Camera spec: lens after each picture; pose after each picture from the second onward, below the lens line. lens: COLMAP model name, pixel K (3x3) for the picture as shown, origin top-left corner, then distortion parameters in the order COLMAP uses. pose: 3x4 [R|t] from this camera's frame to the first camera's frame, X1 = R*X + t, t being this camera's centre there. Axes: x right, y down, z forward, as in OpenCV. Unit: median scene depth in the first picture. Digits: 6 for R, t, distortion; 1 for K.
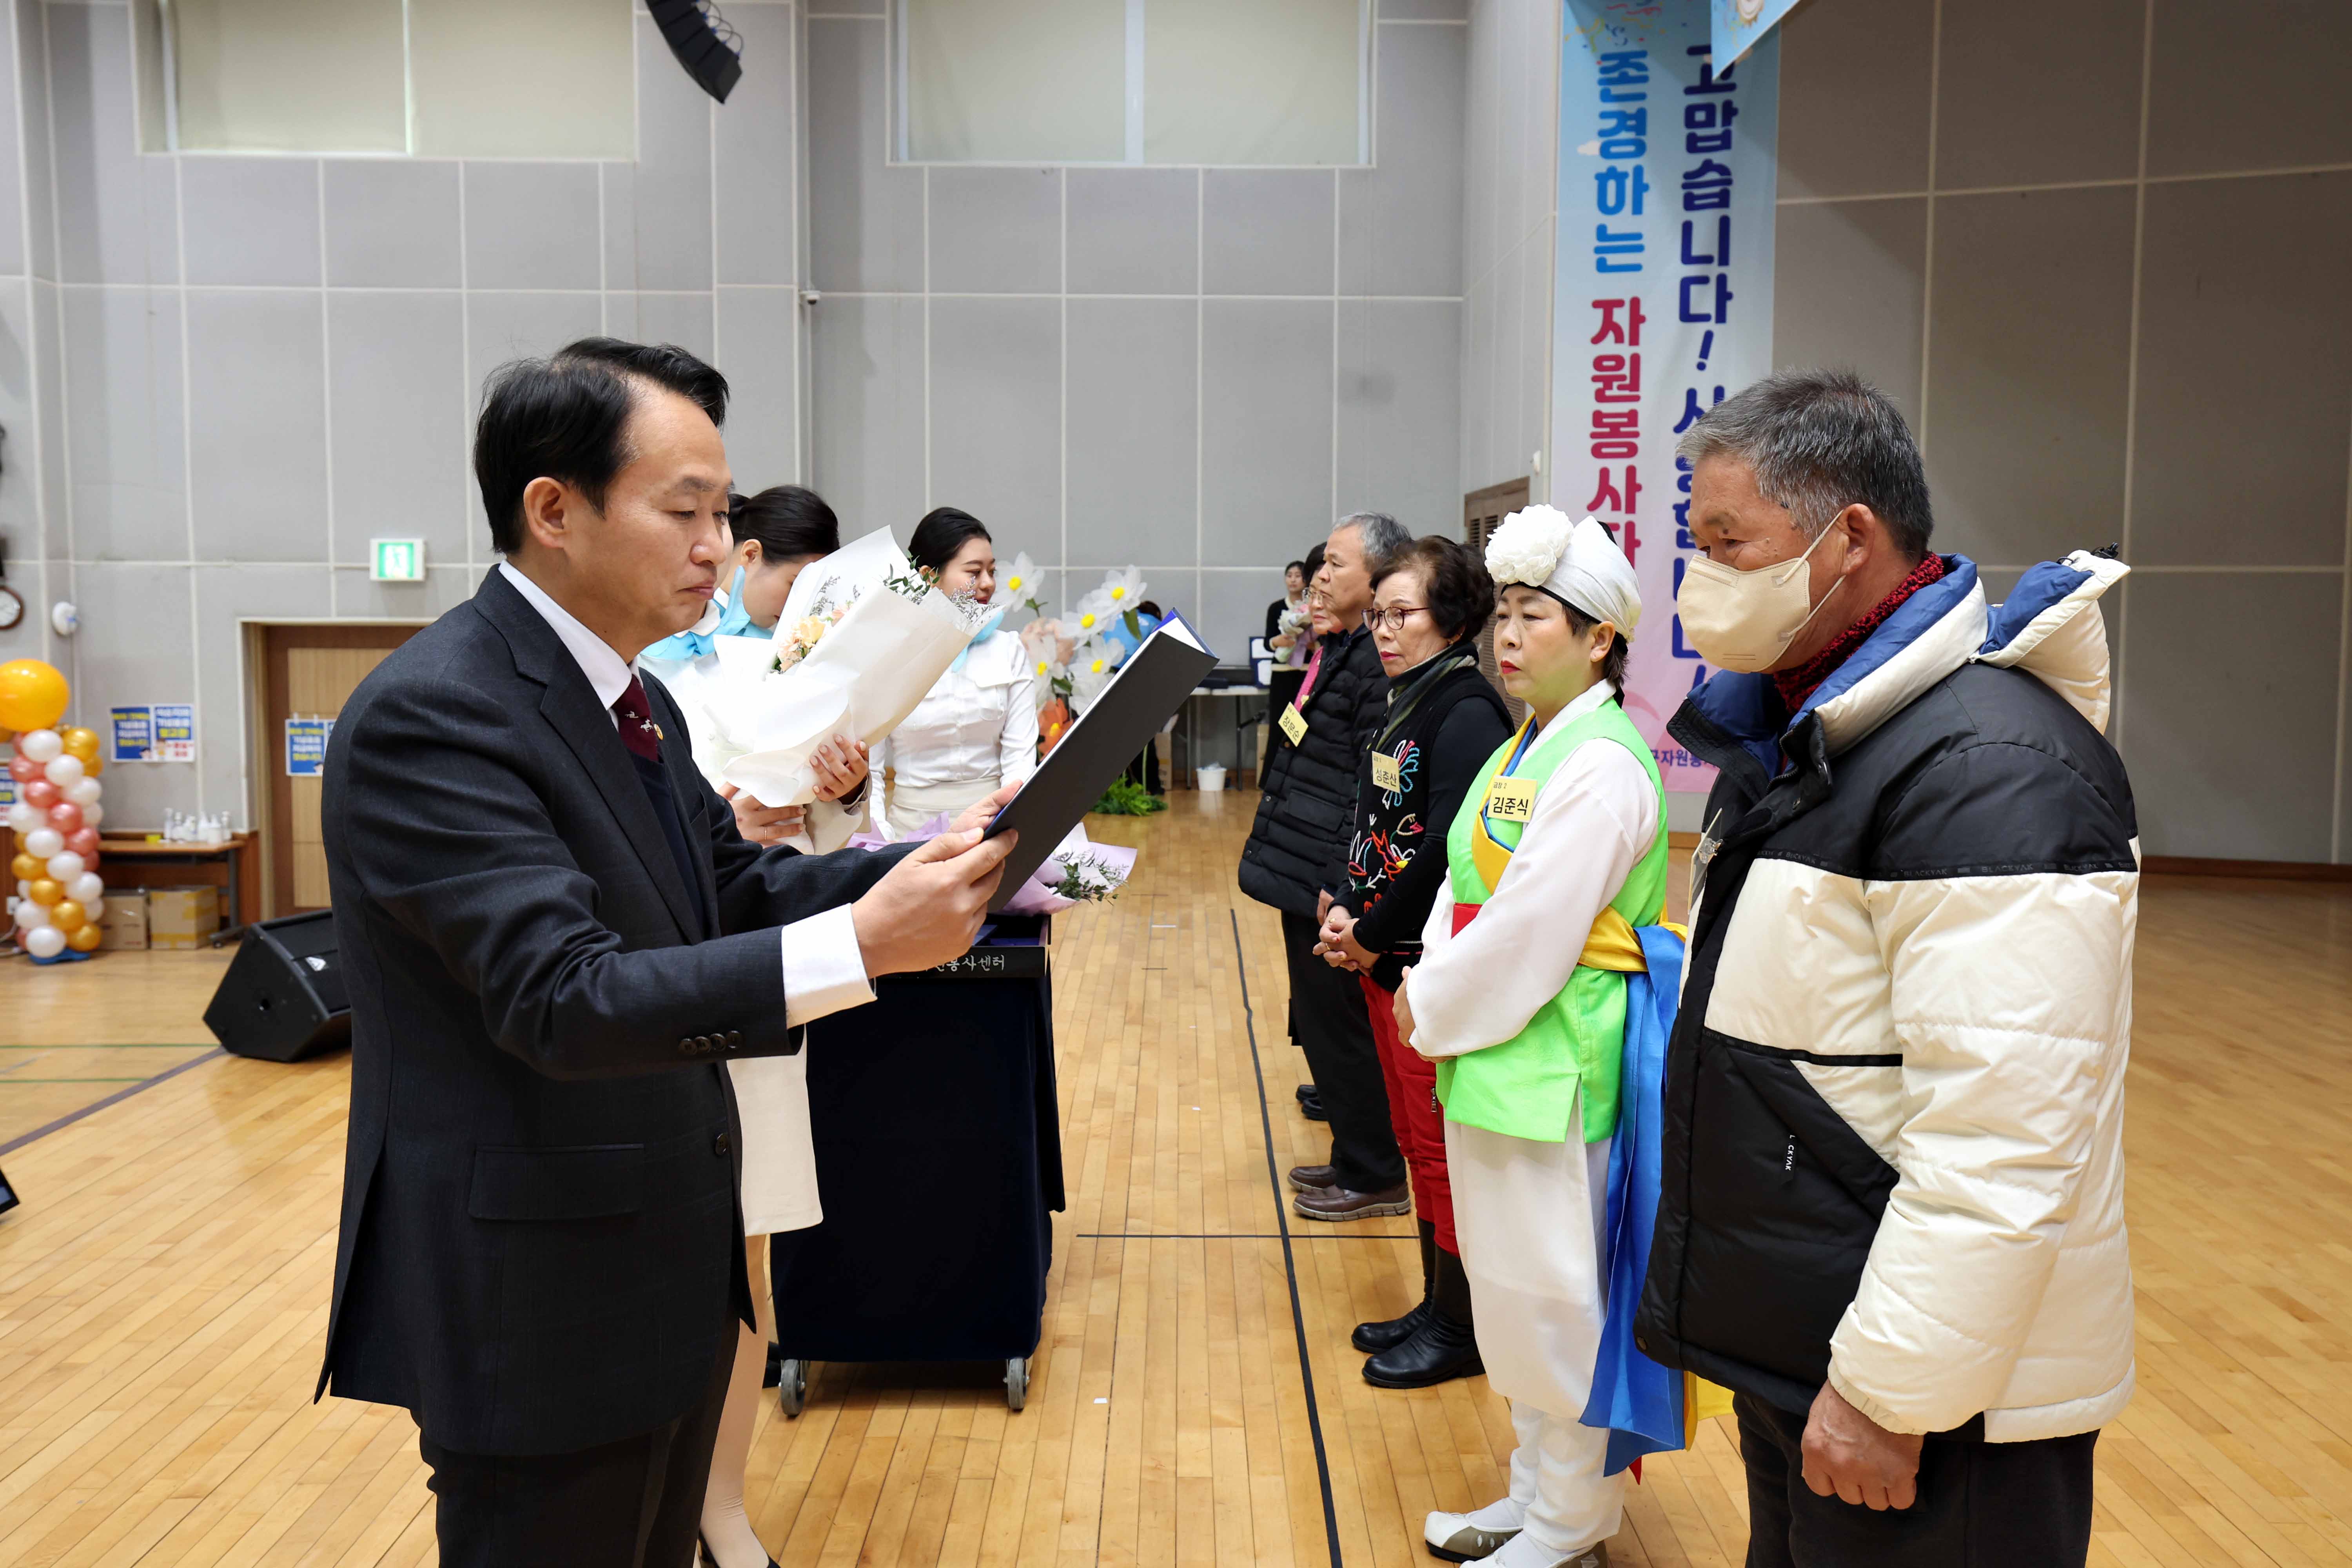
lens RADIAL K [[1605.2, 0, 1209.5], [0, 1605.2, 682.0], [0, 0, 1]] dist [0.009092, 0.011831]
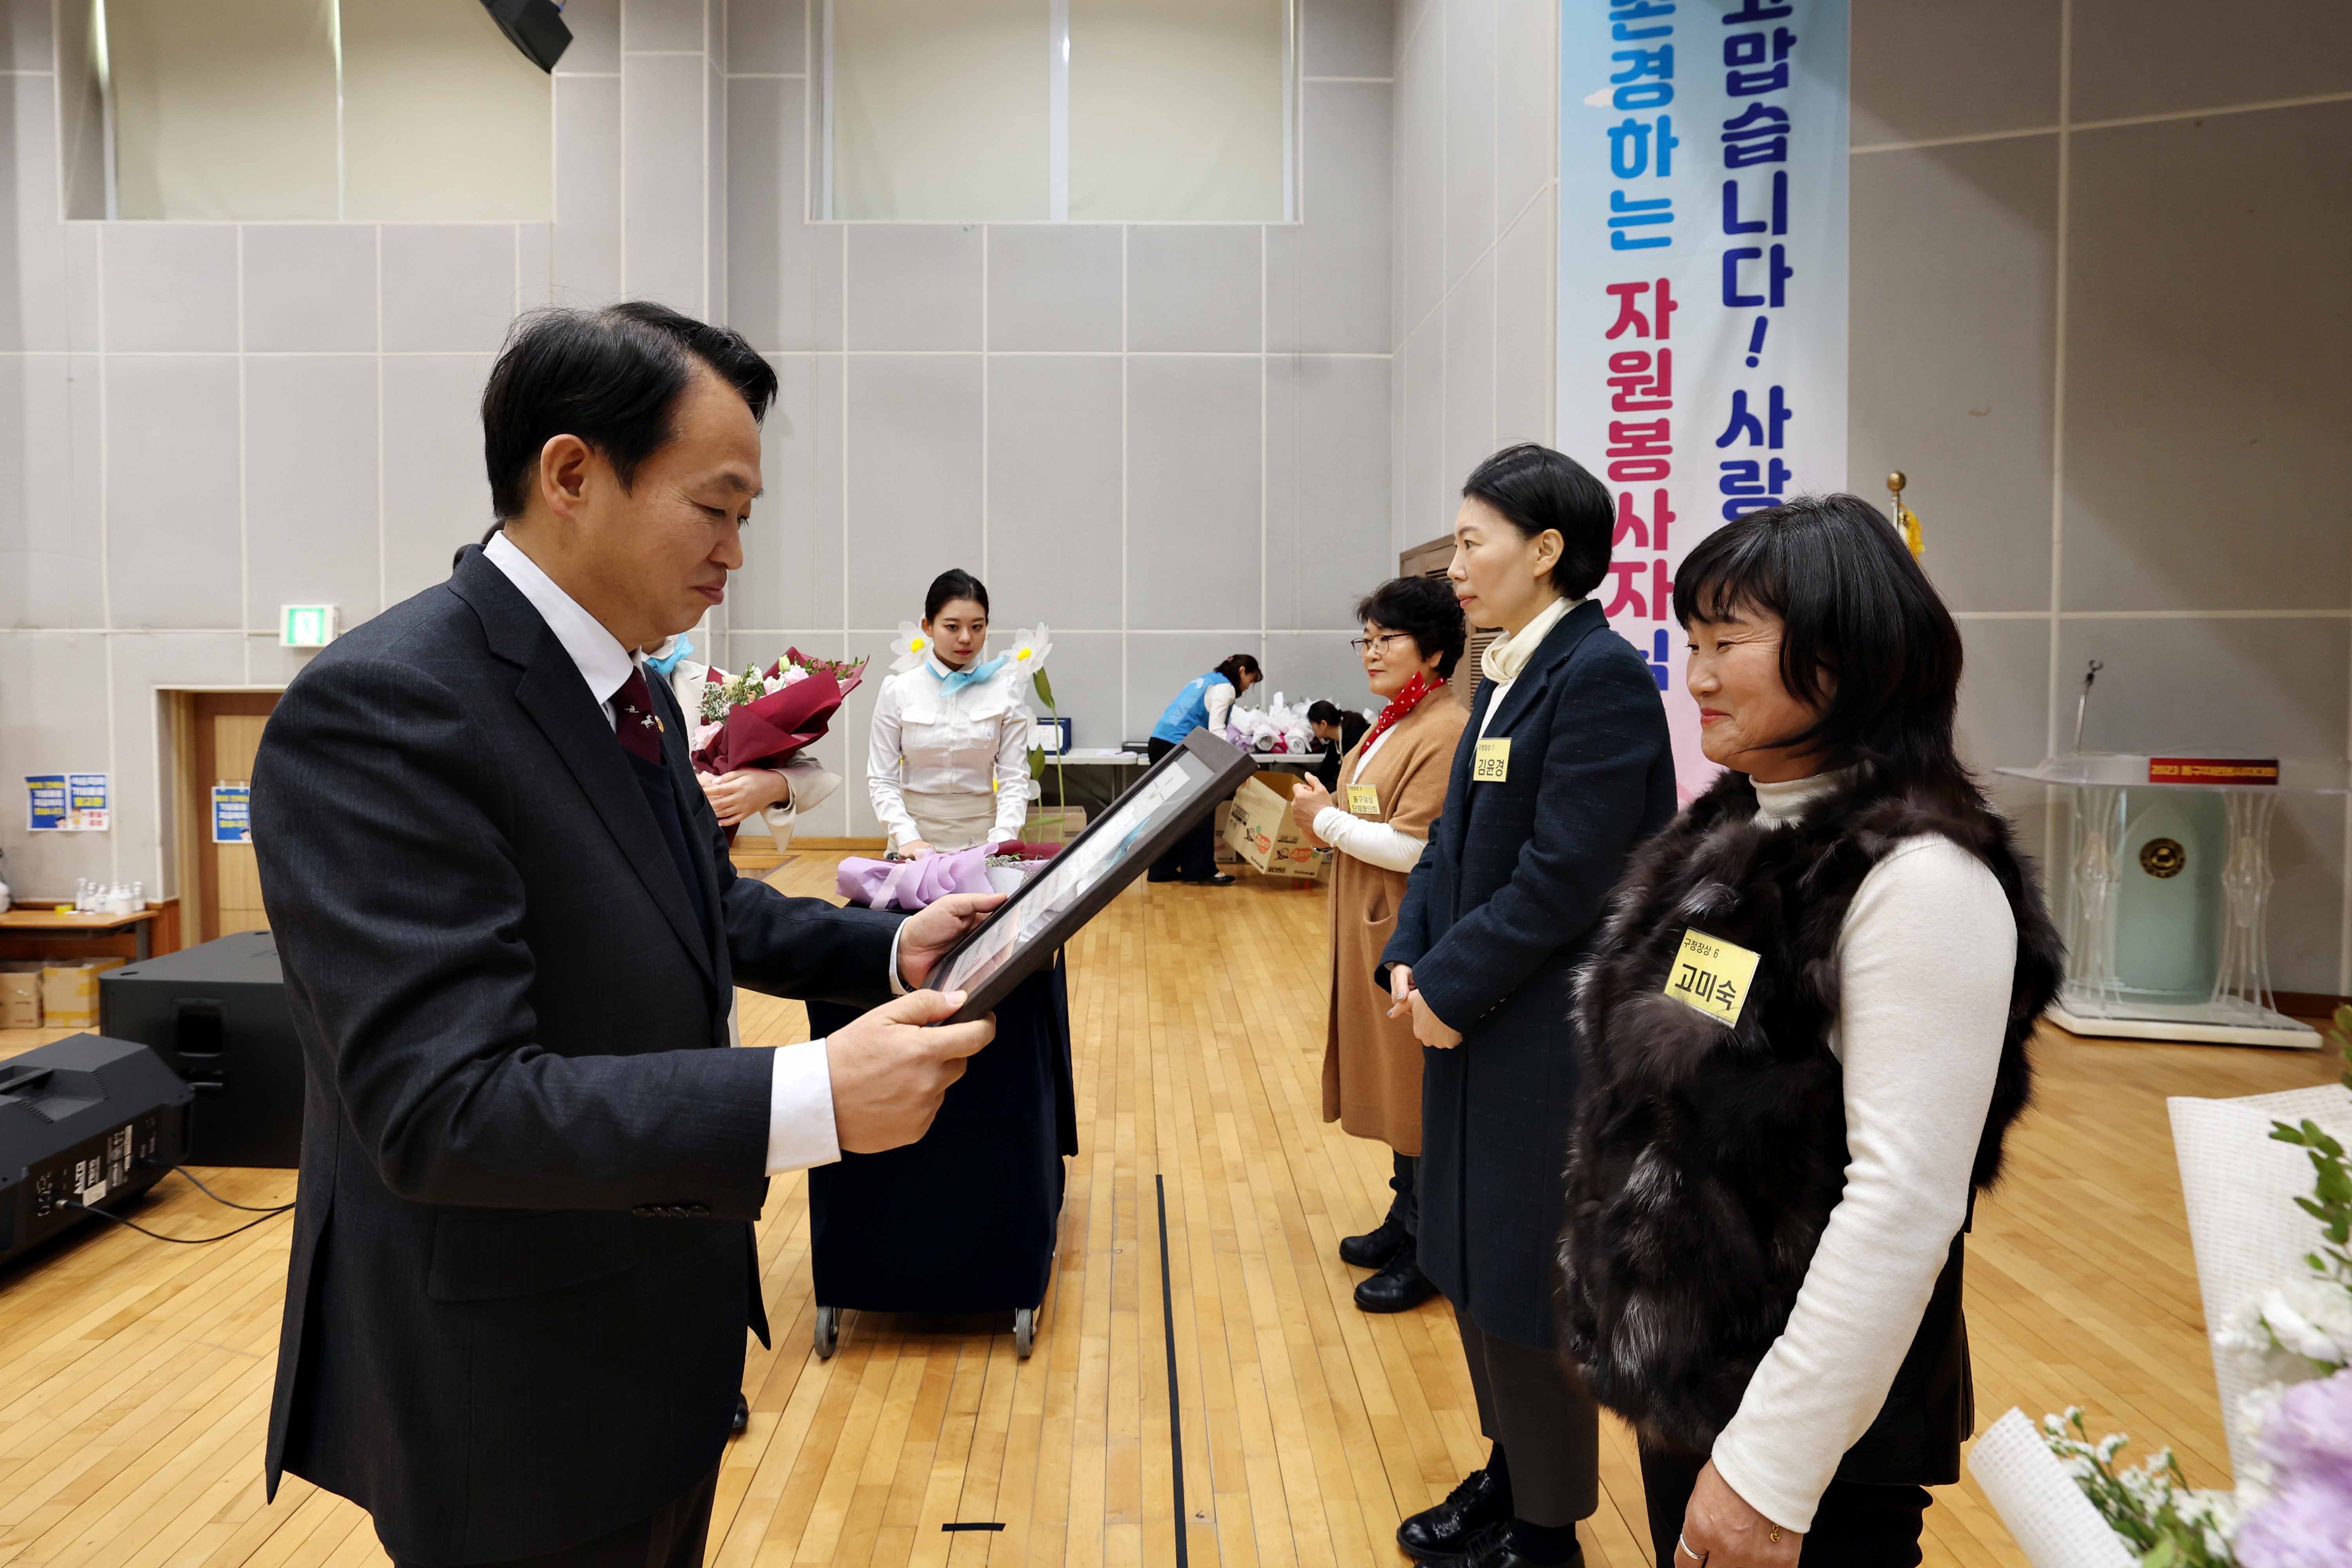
lens RADIAL K [[1088.7, 0, 1140.7], [0, 1088.7, 685.6], [0, 0, 1]] dist [-0.043360, 0.014018]
pose [[0.999991, -0.002915, -0.003022, 0.007335], [0.002805, 0.999358, -0.035718, -0.019645], [0.003124, 0.035710, 0.999357, 0.471306]]
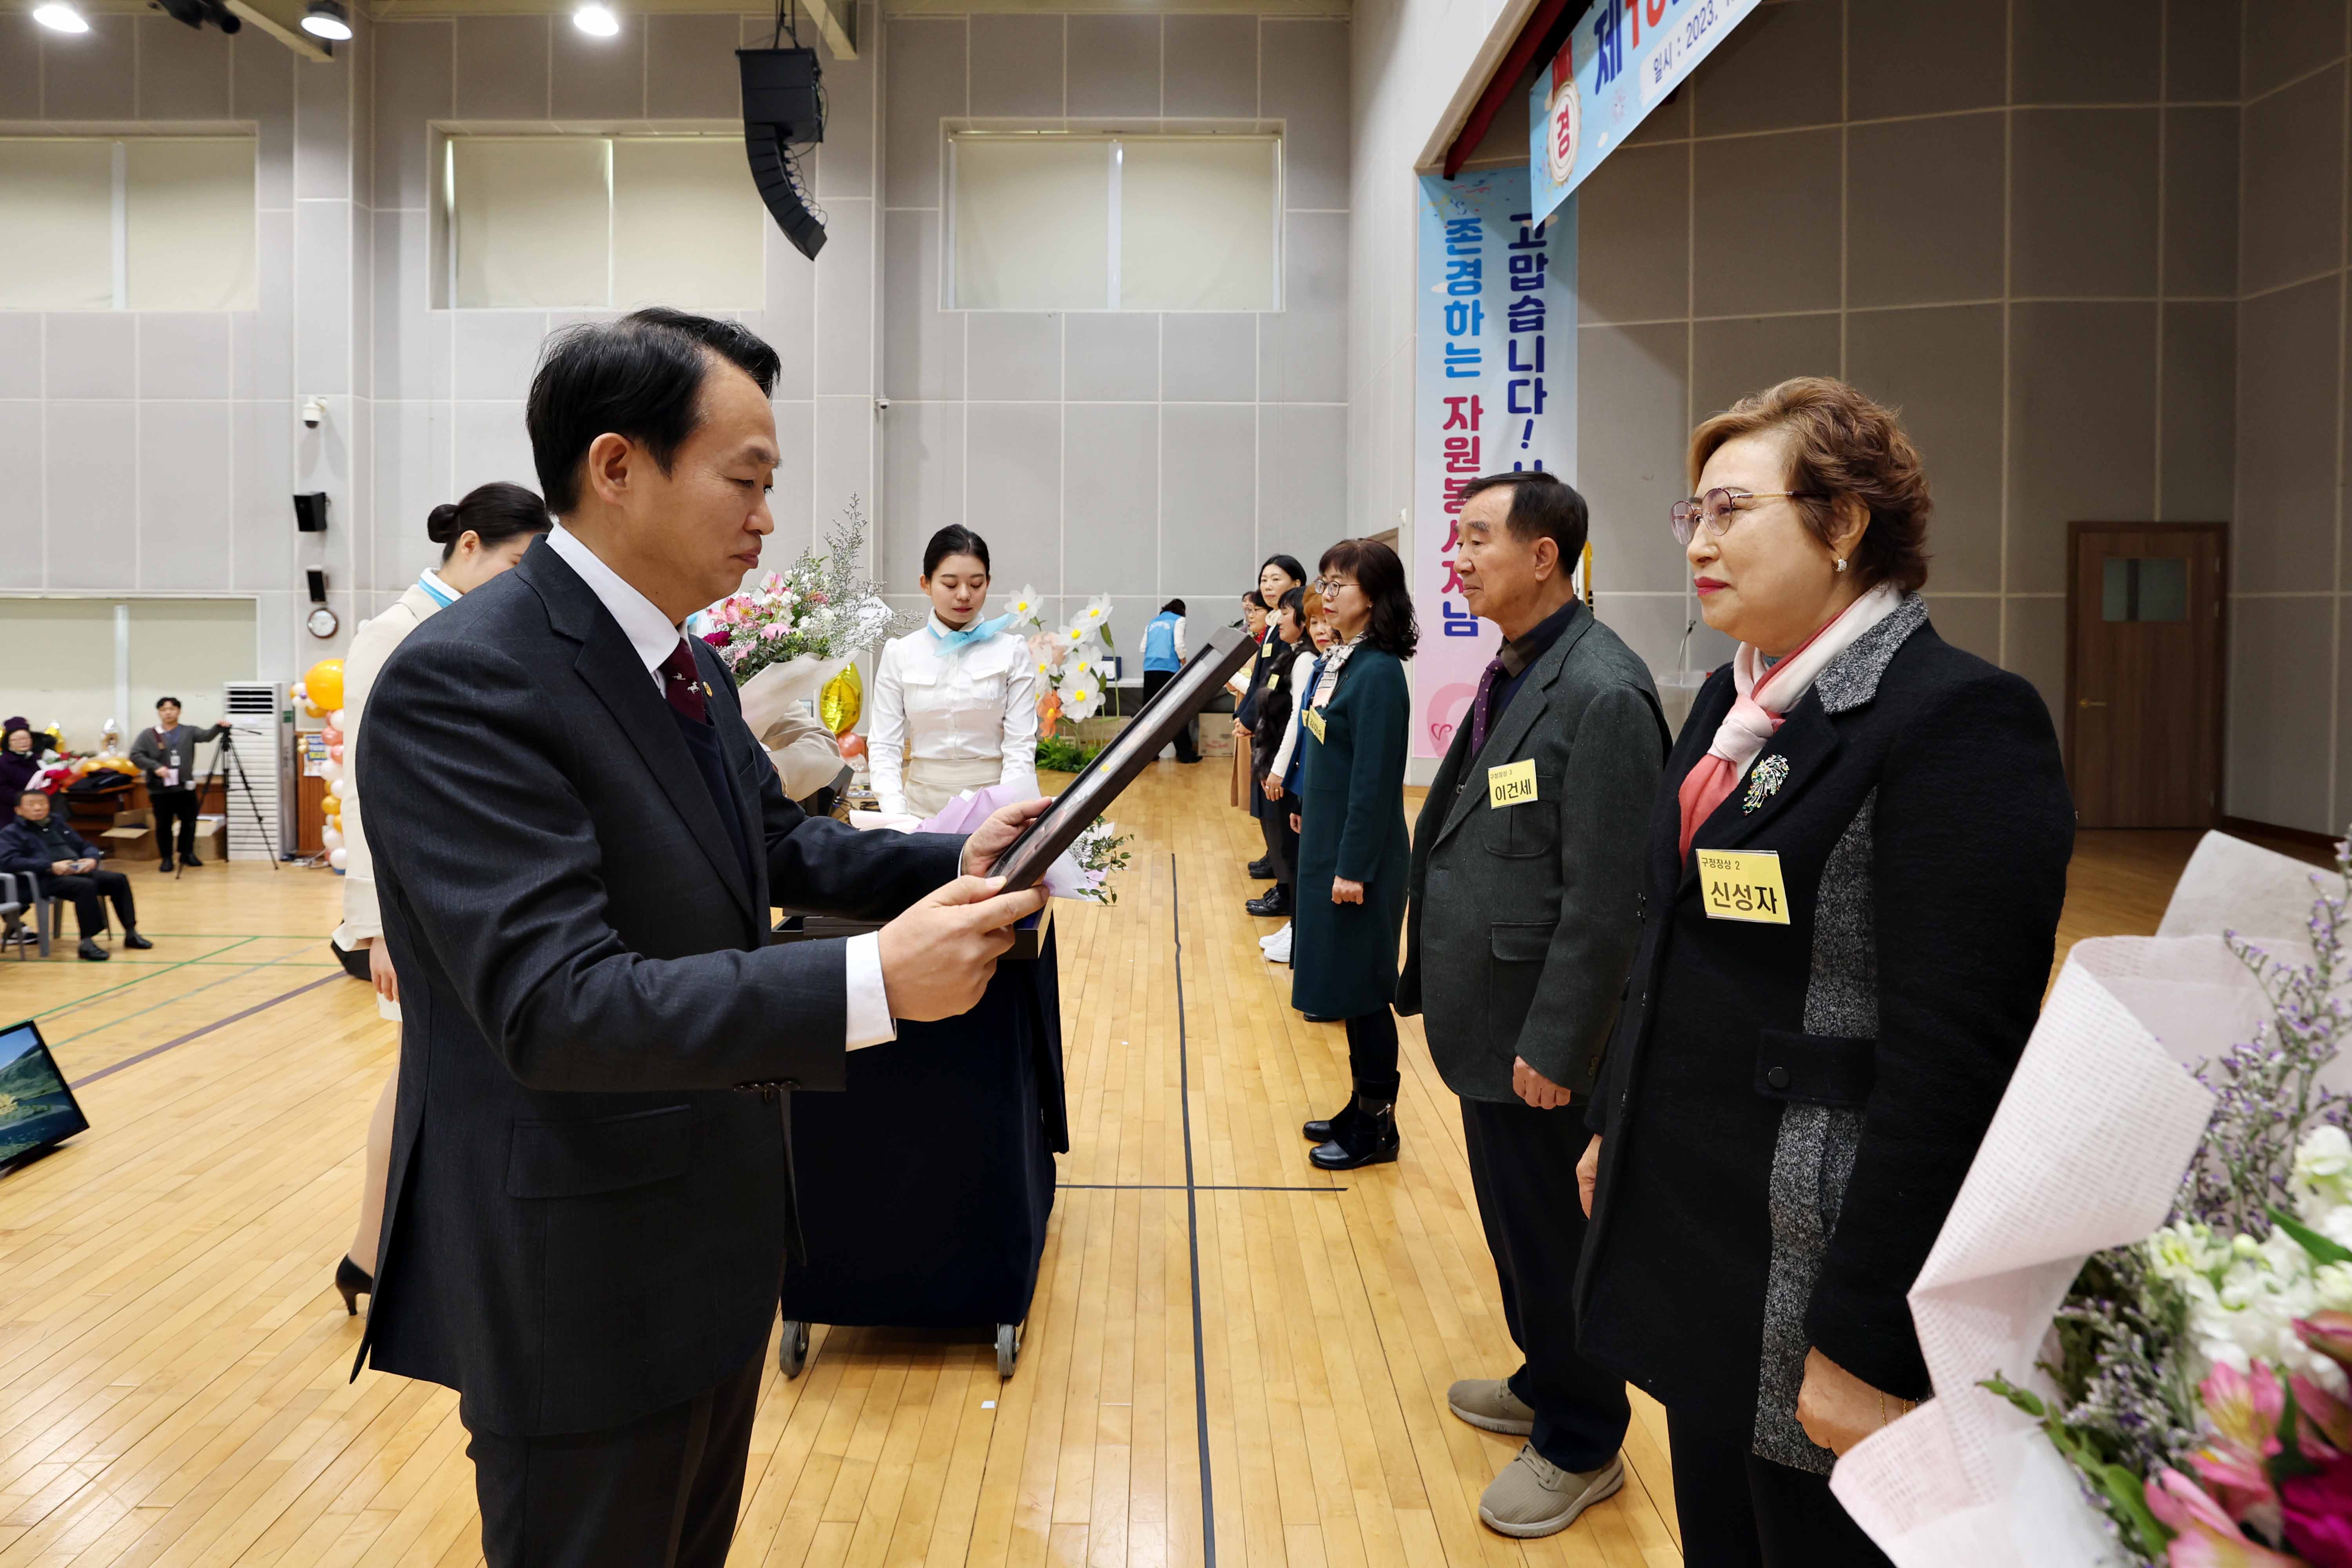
lens RADIAL K [[1077.2, 0, 1160.8], [0, 1077.2, 631.8], [0, 0, 1]] dist [-0.029138, 0.000779]
pose [[0.999867, 0.002054, -0.016169, 0.014144], [-0.002744, 0.999083, -0.042731, -0.000148], [0.016067, 0.042770, 0.998956, 0.097328]]
